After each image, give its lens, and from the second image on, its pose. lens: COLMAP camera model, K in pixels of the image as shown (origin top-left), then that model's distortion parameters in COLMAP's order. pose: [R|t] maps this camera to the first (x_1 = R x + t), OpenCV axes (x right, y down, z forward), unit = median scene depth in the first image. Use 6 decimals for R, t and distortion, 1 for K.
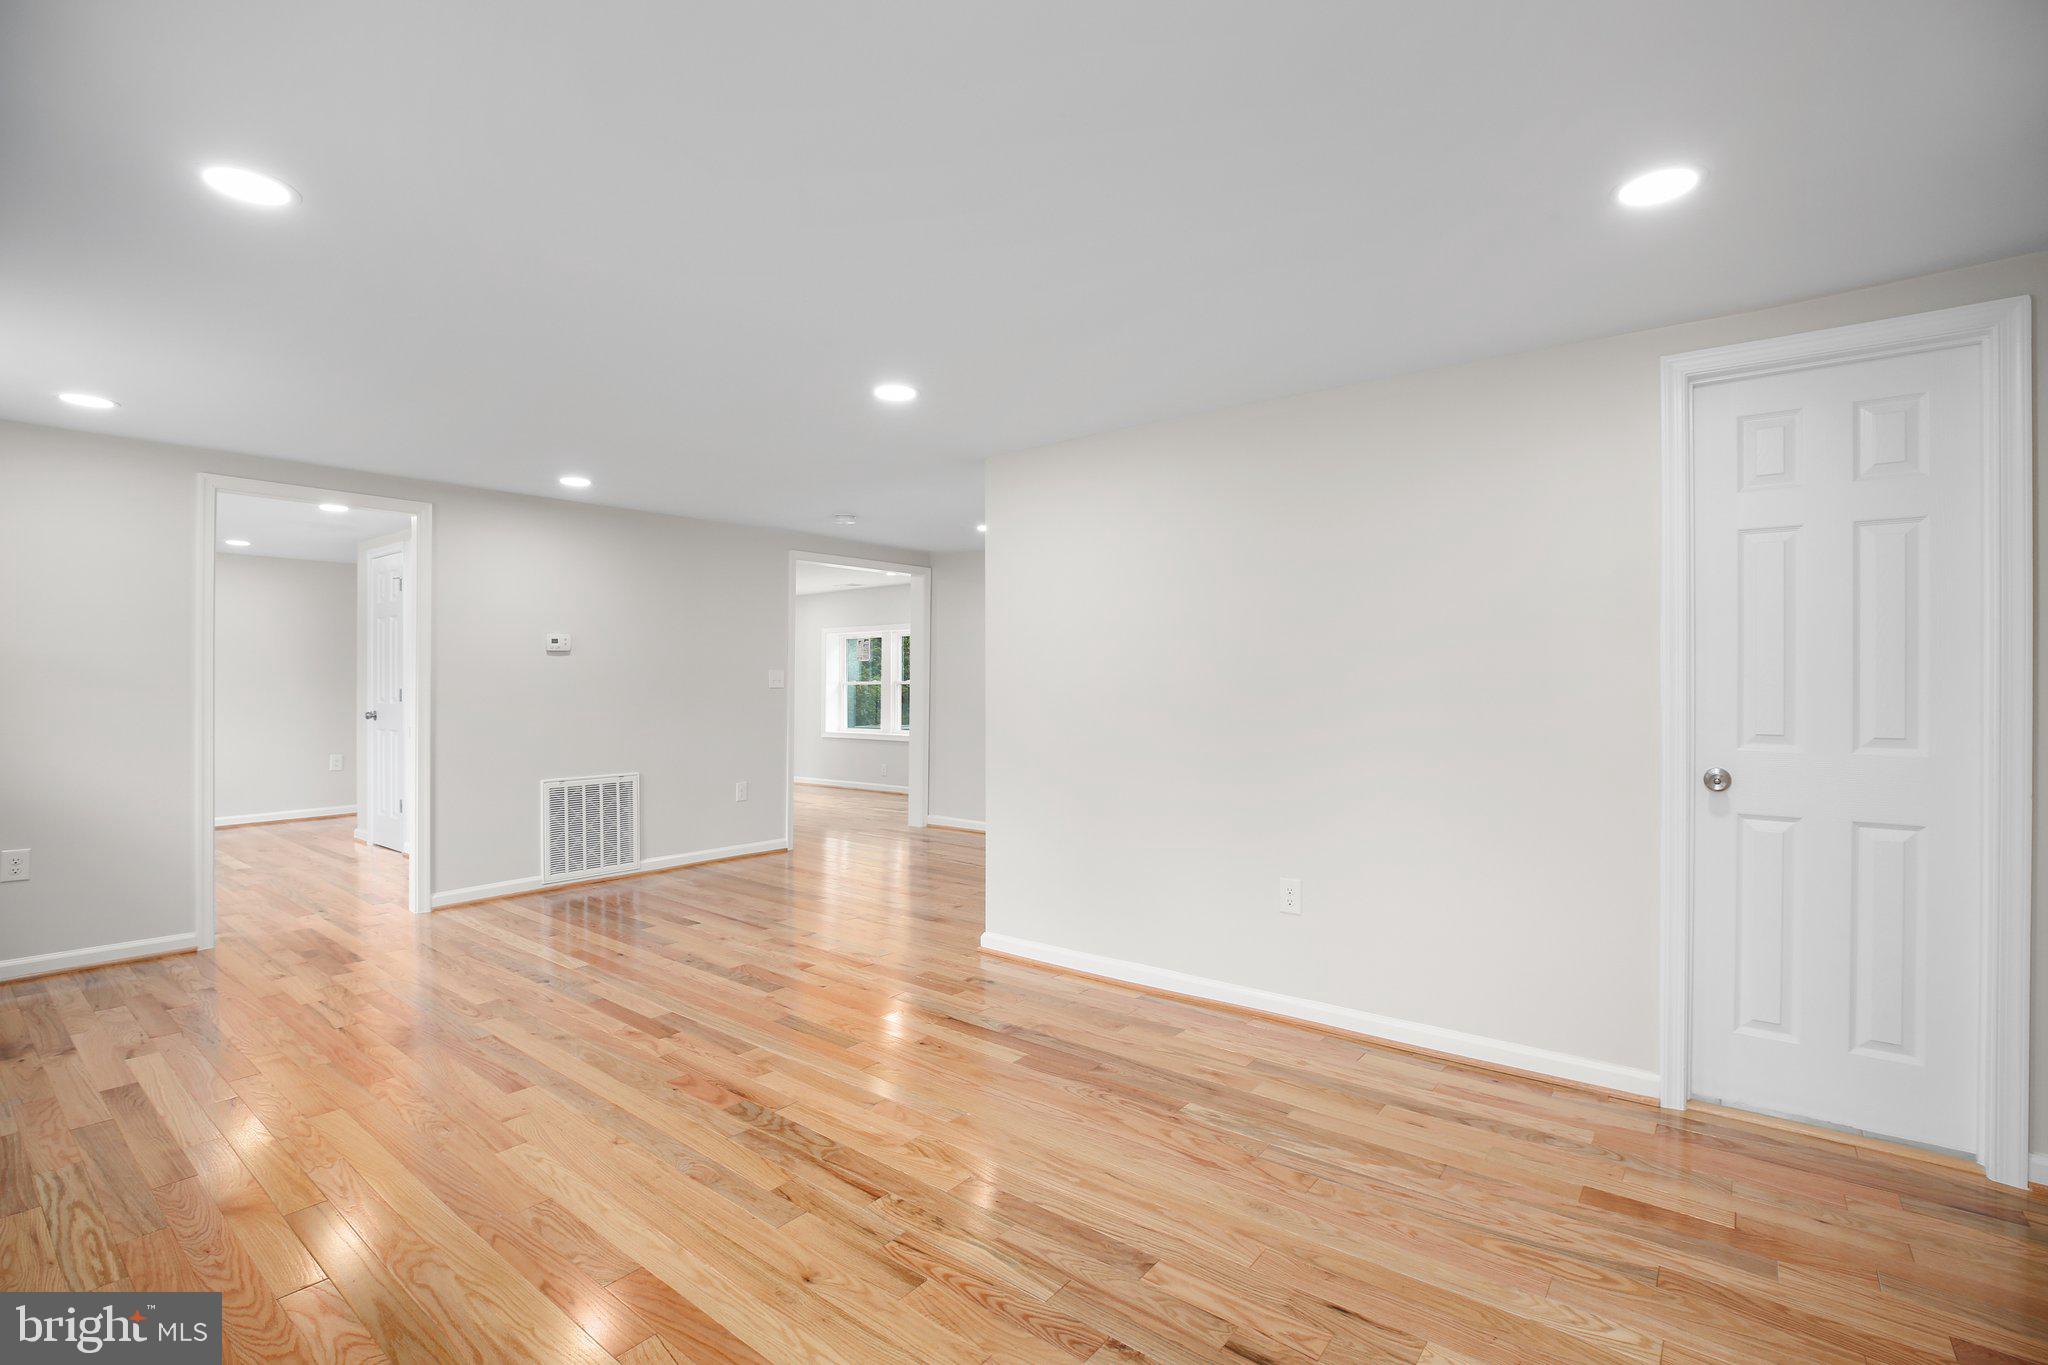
lens RADIAL K [[931.1, 0, 1034.2], [0, 931.1, 676.1], [0, 0, 1]] dist [-0.040167, 0.010997]
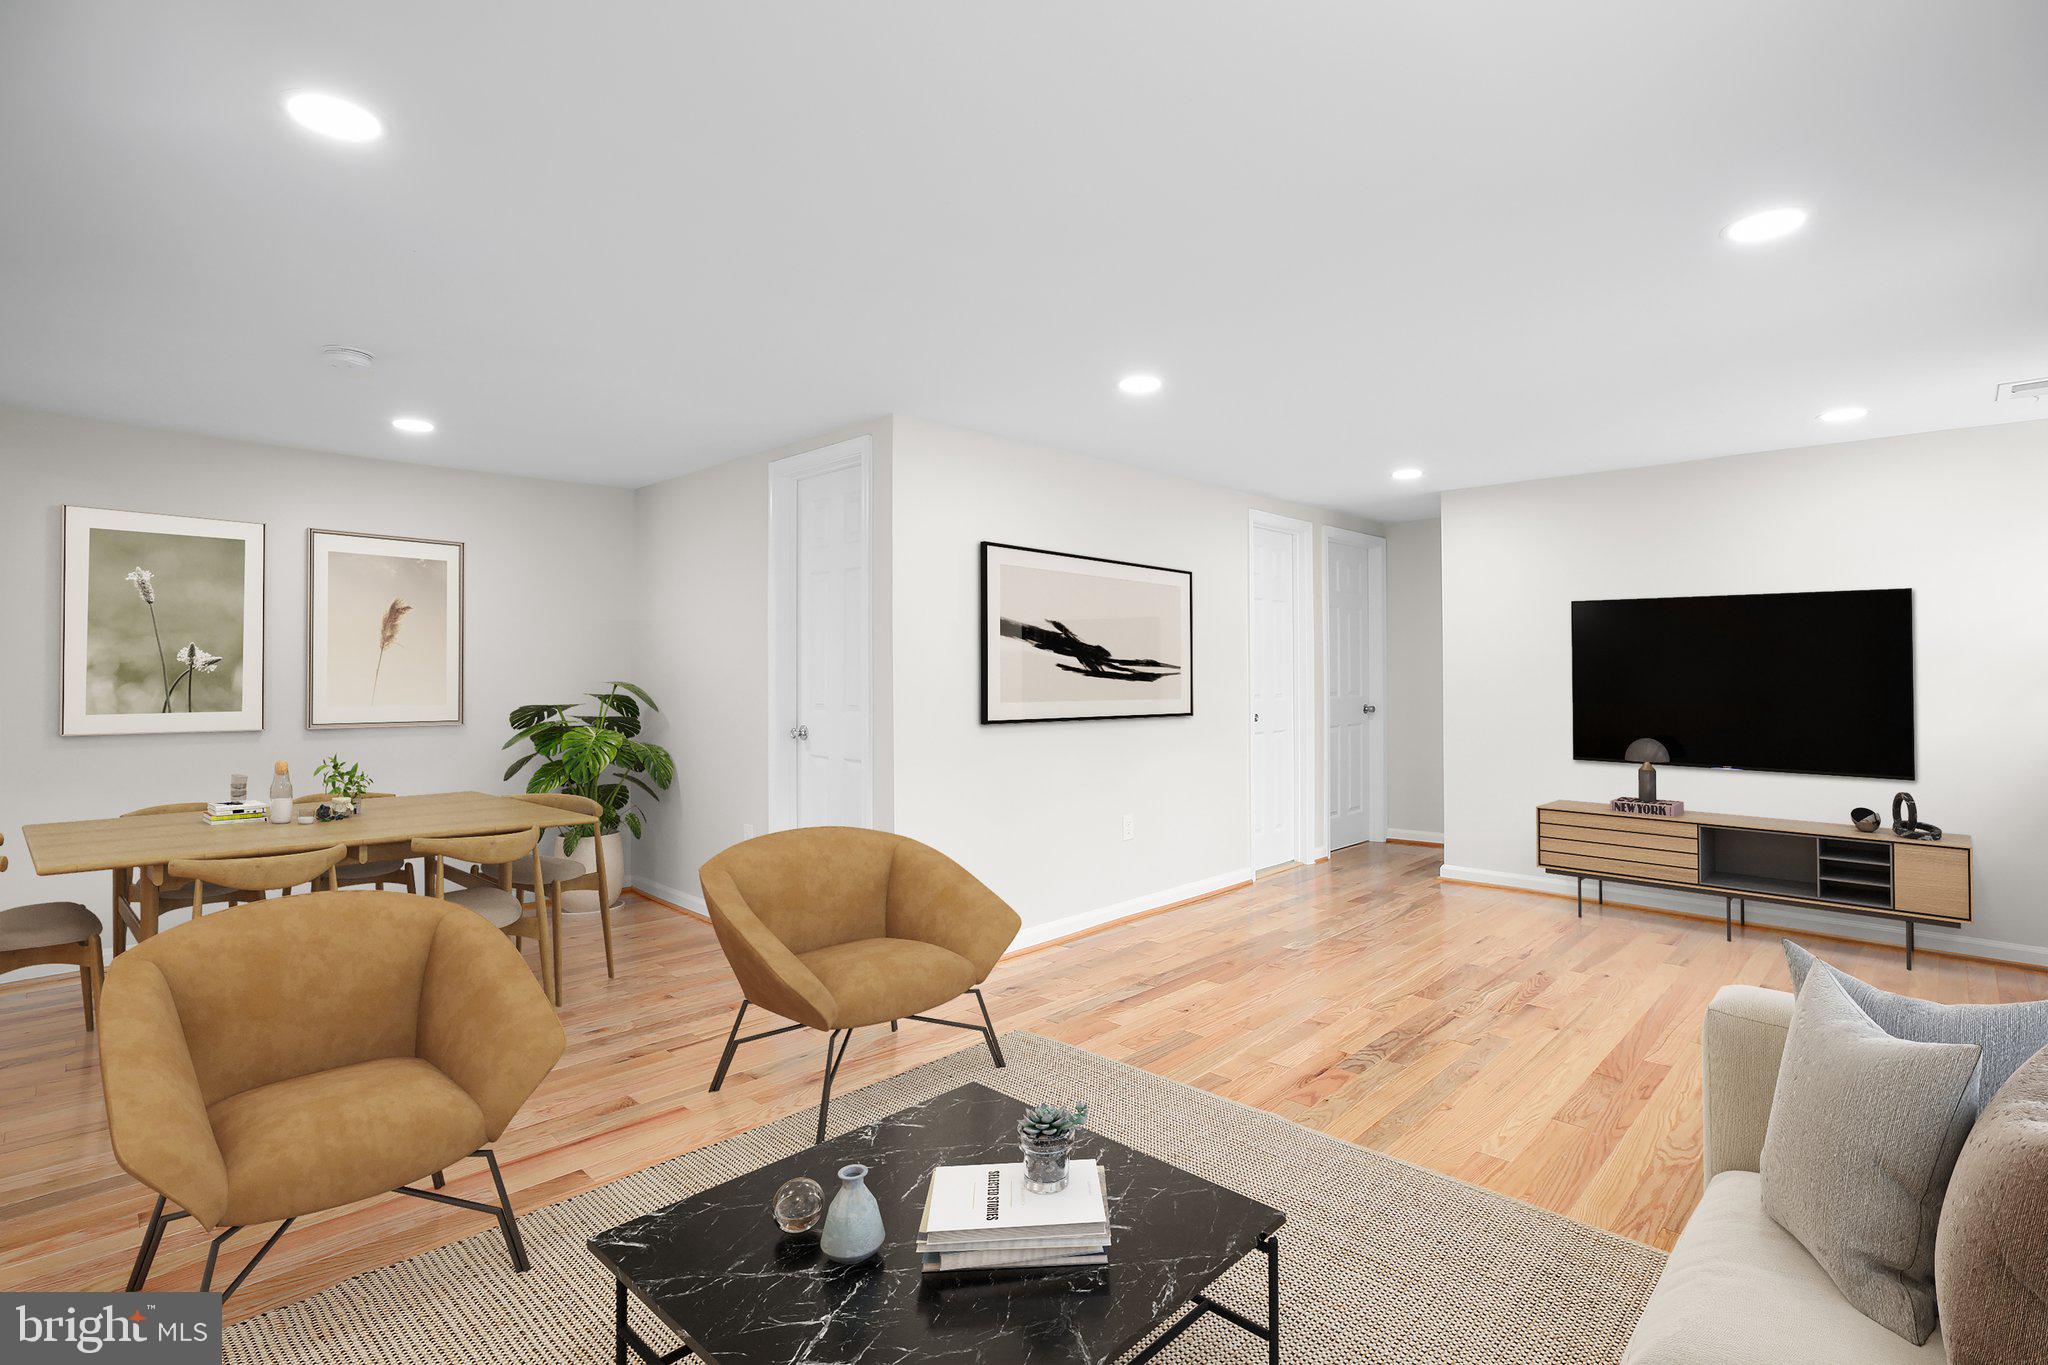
lens RADIAL K [[983.0, 0, 1044.7], [0, 983.0, 688.9], [0, 0, 1]] dist [-0.003889, -0.000159]
pose [[0.077702, -0.019517, 0.996786, -1.512132], [-0.010341, 0.999739, 0.020381, 0.002439], [-0.996923, -0.011892, 0.077480, 1.291645]]
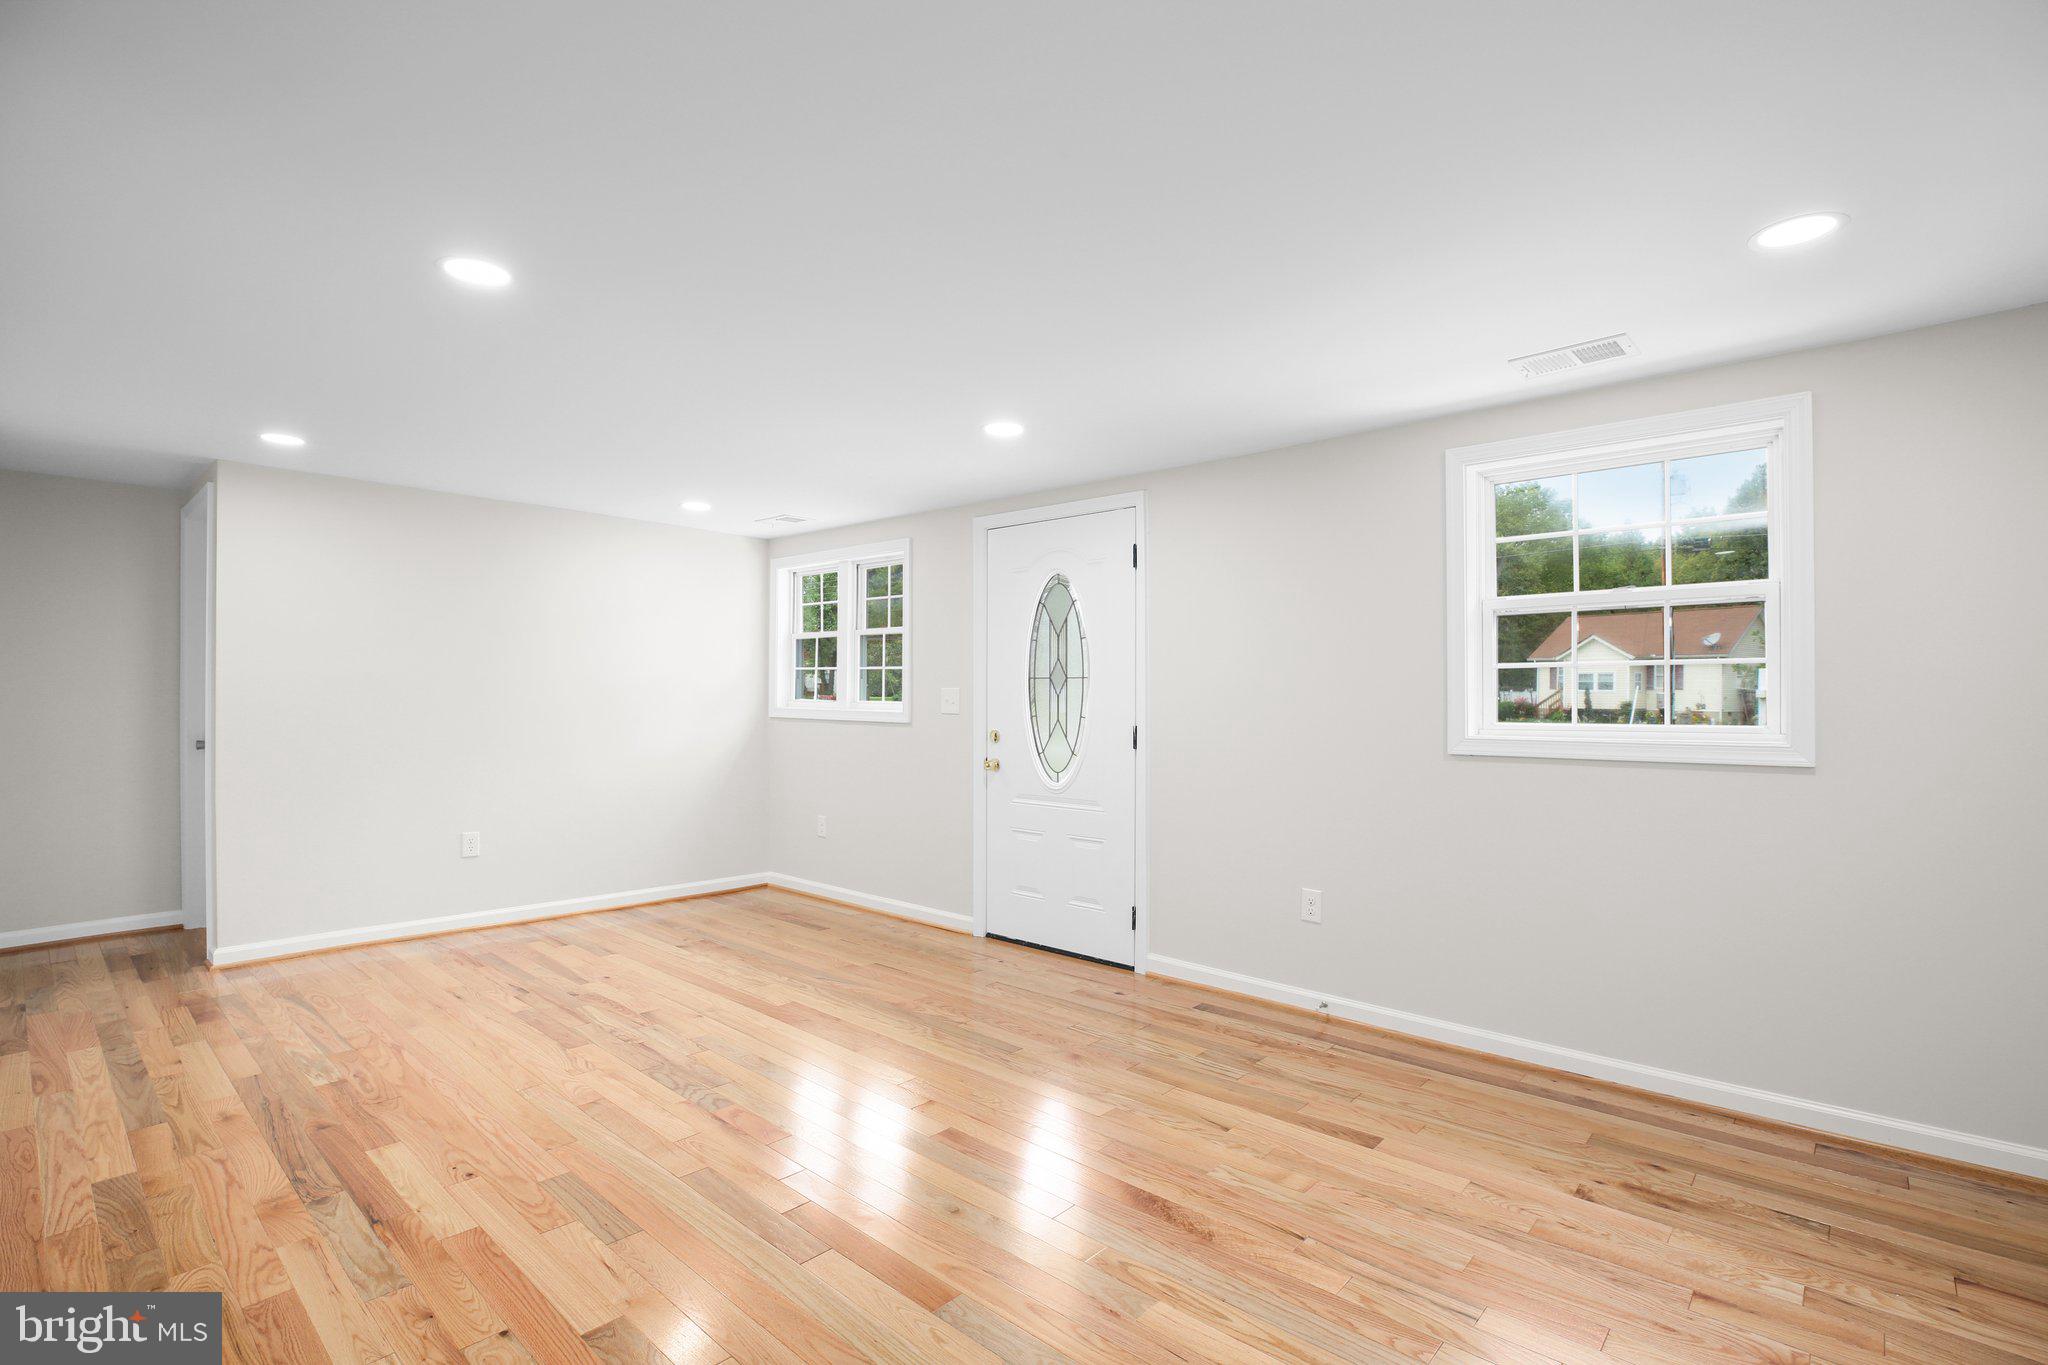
lens RADIAL K [[983.0, 0, 1044.7], [0, 983.0, 688.9], [0, 0, 1]] dist [-0.003889, -0.000159]
pose [[-0.998142, -0.004289, 0.060779, -0.769725], [-0.005177, 0.999882, -0.014453, 0.006183], [-0.060710, -0.014740, -0.998047, 2.136851]]
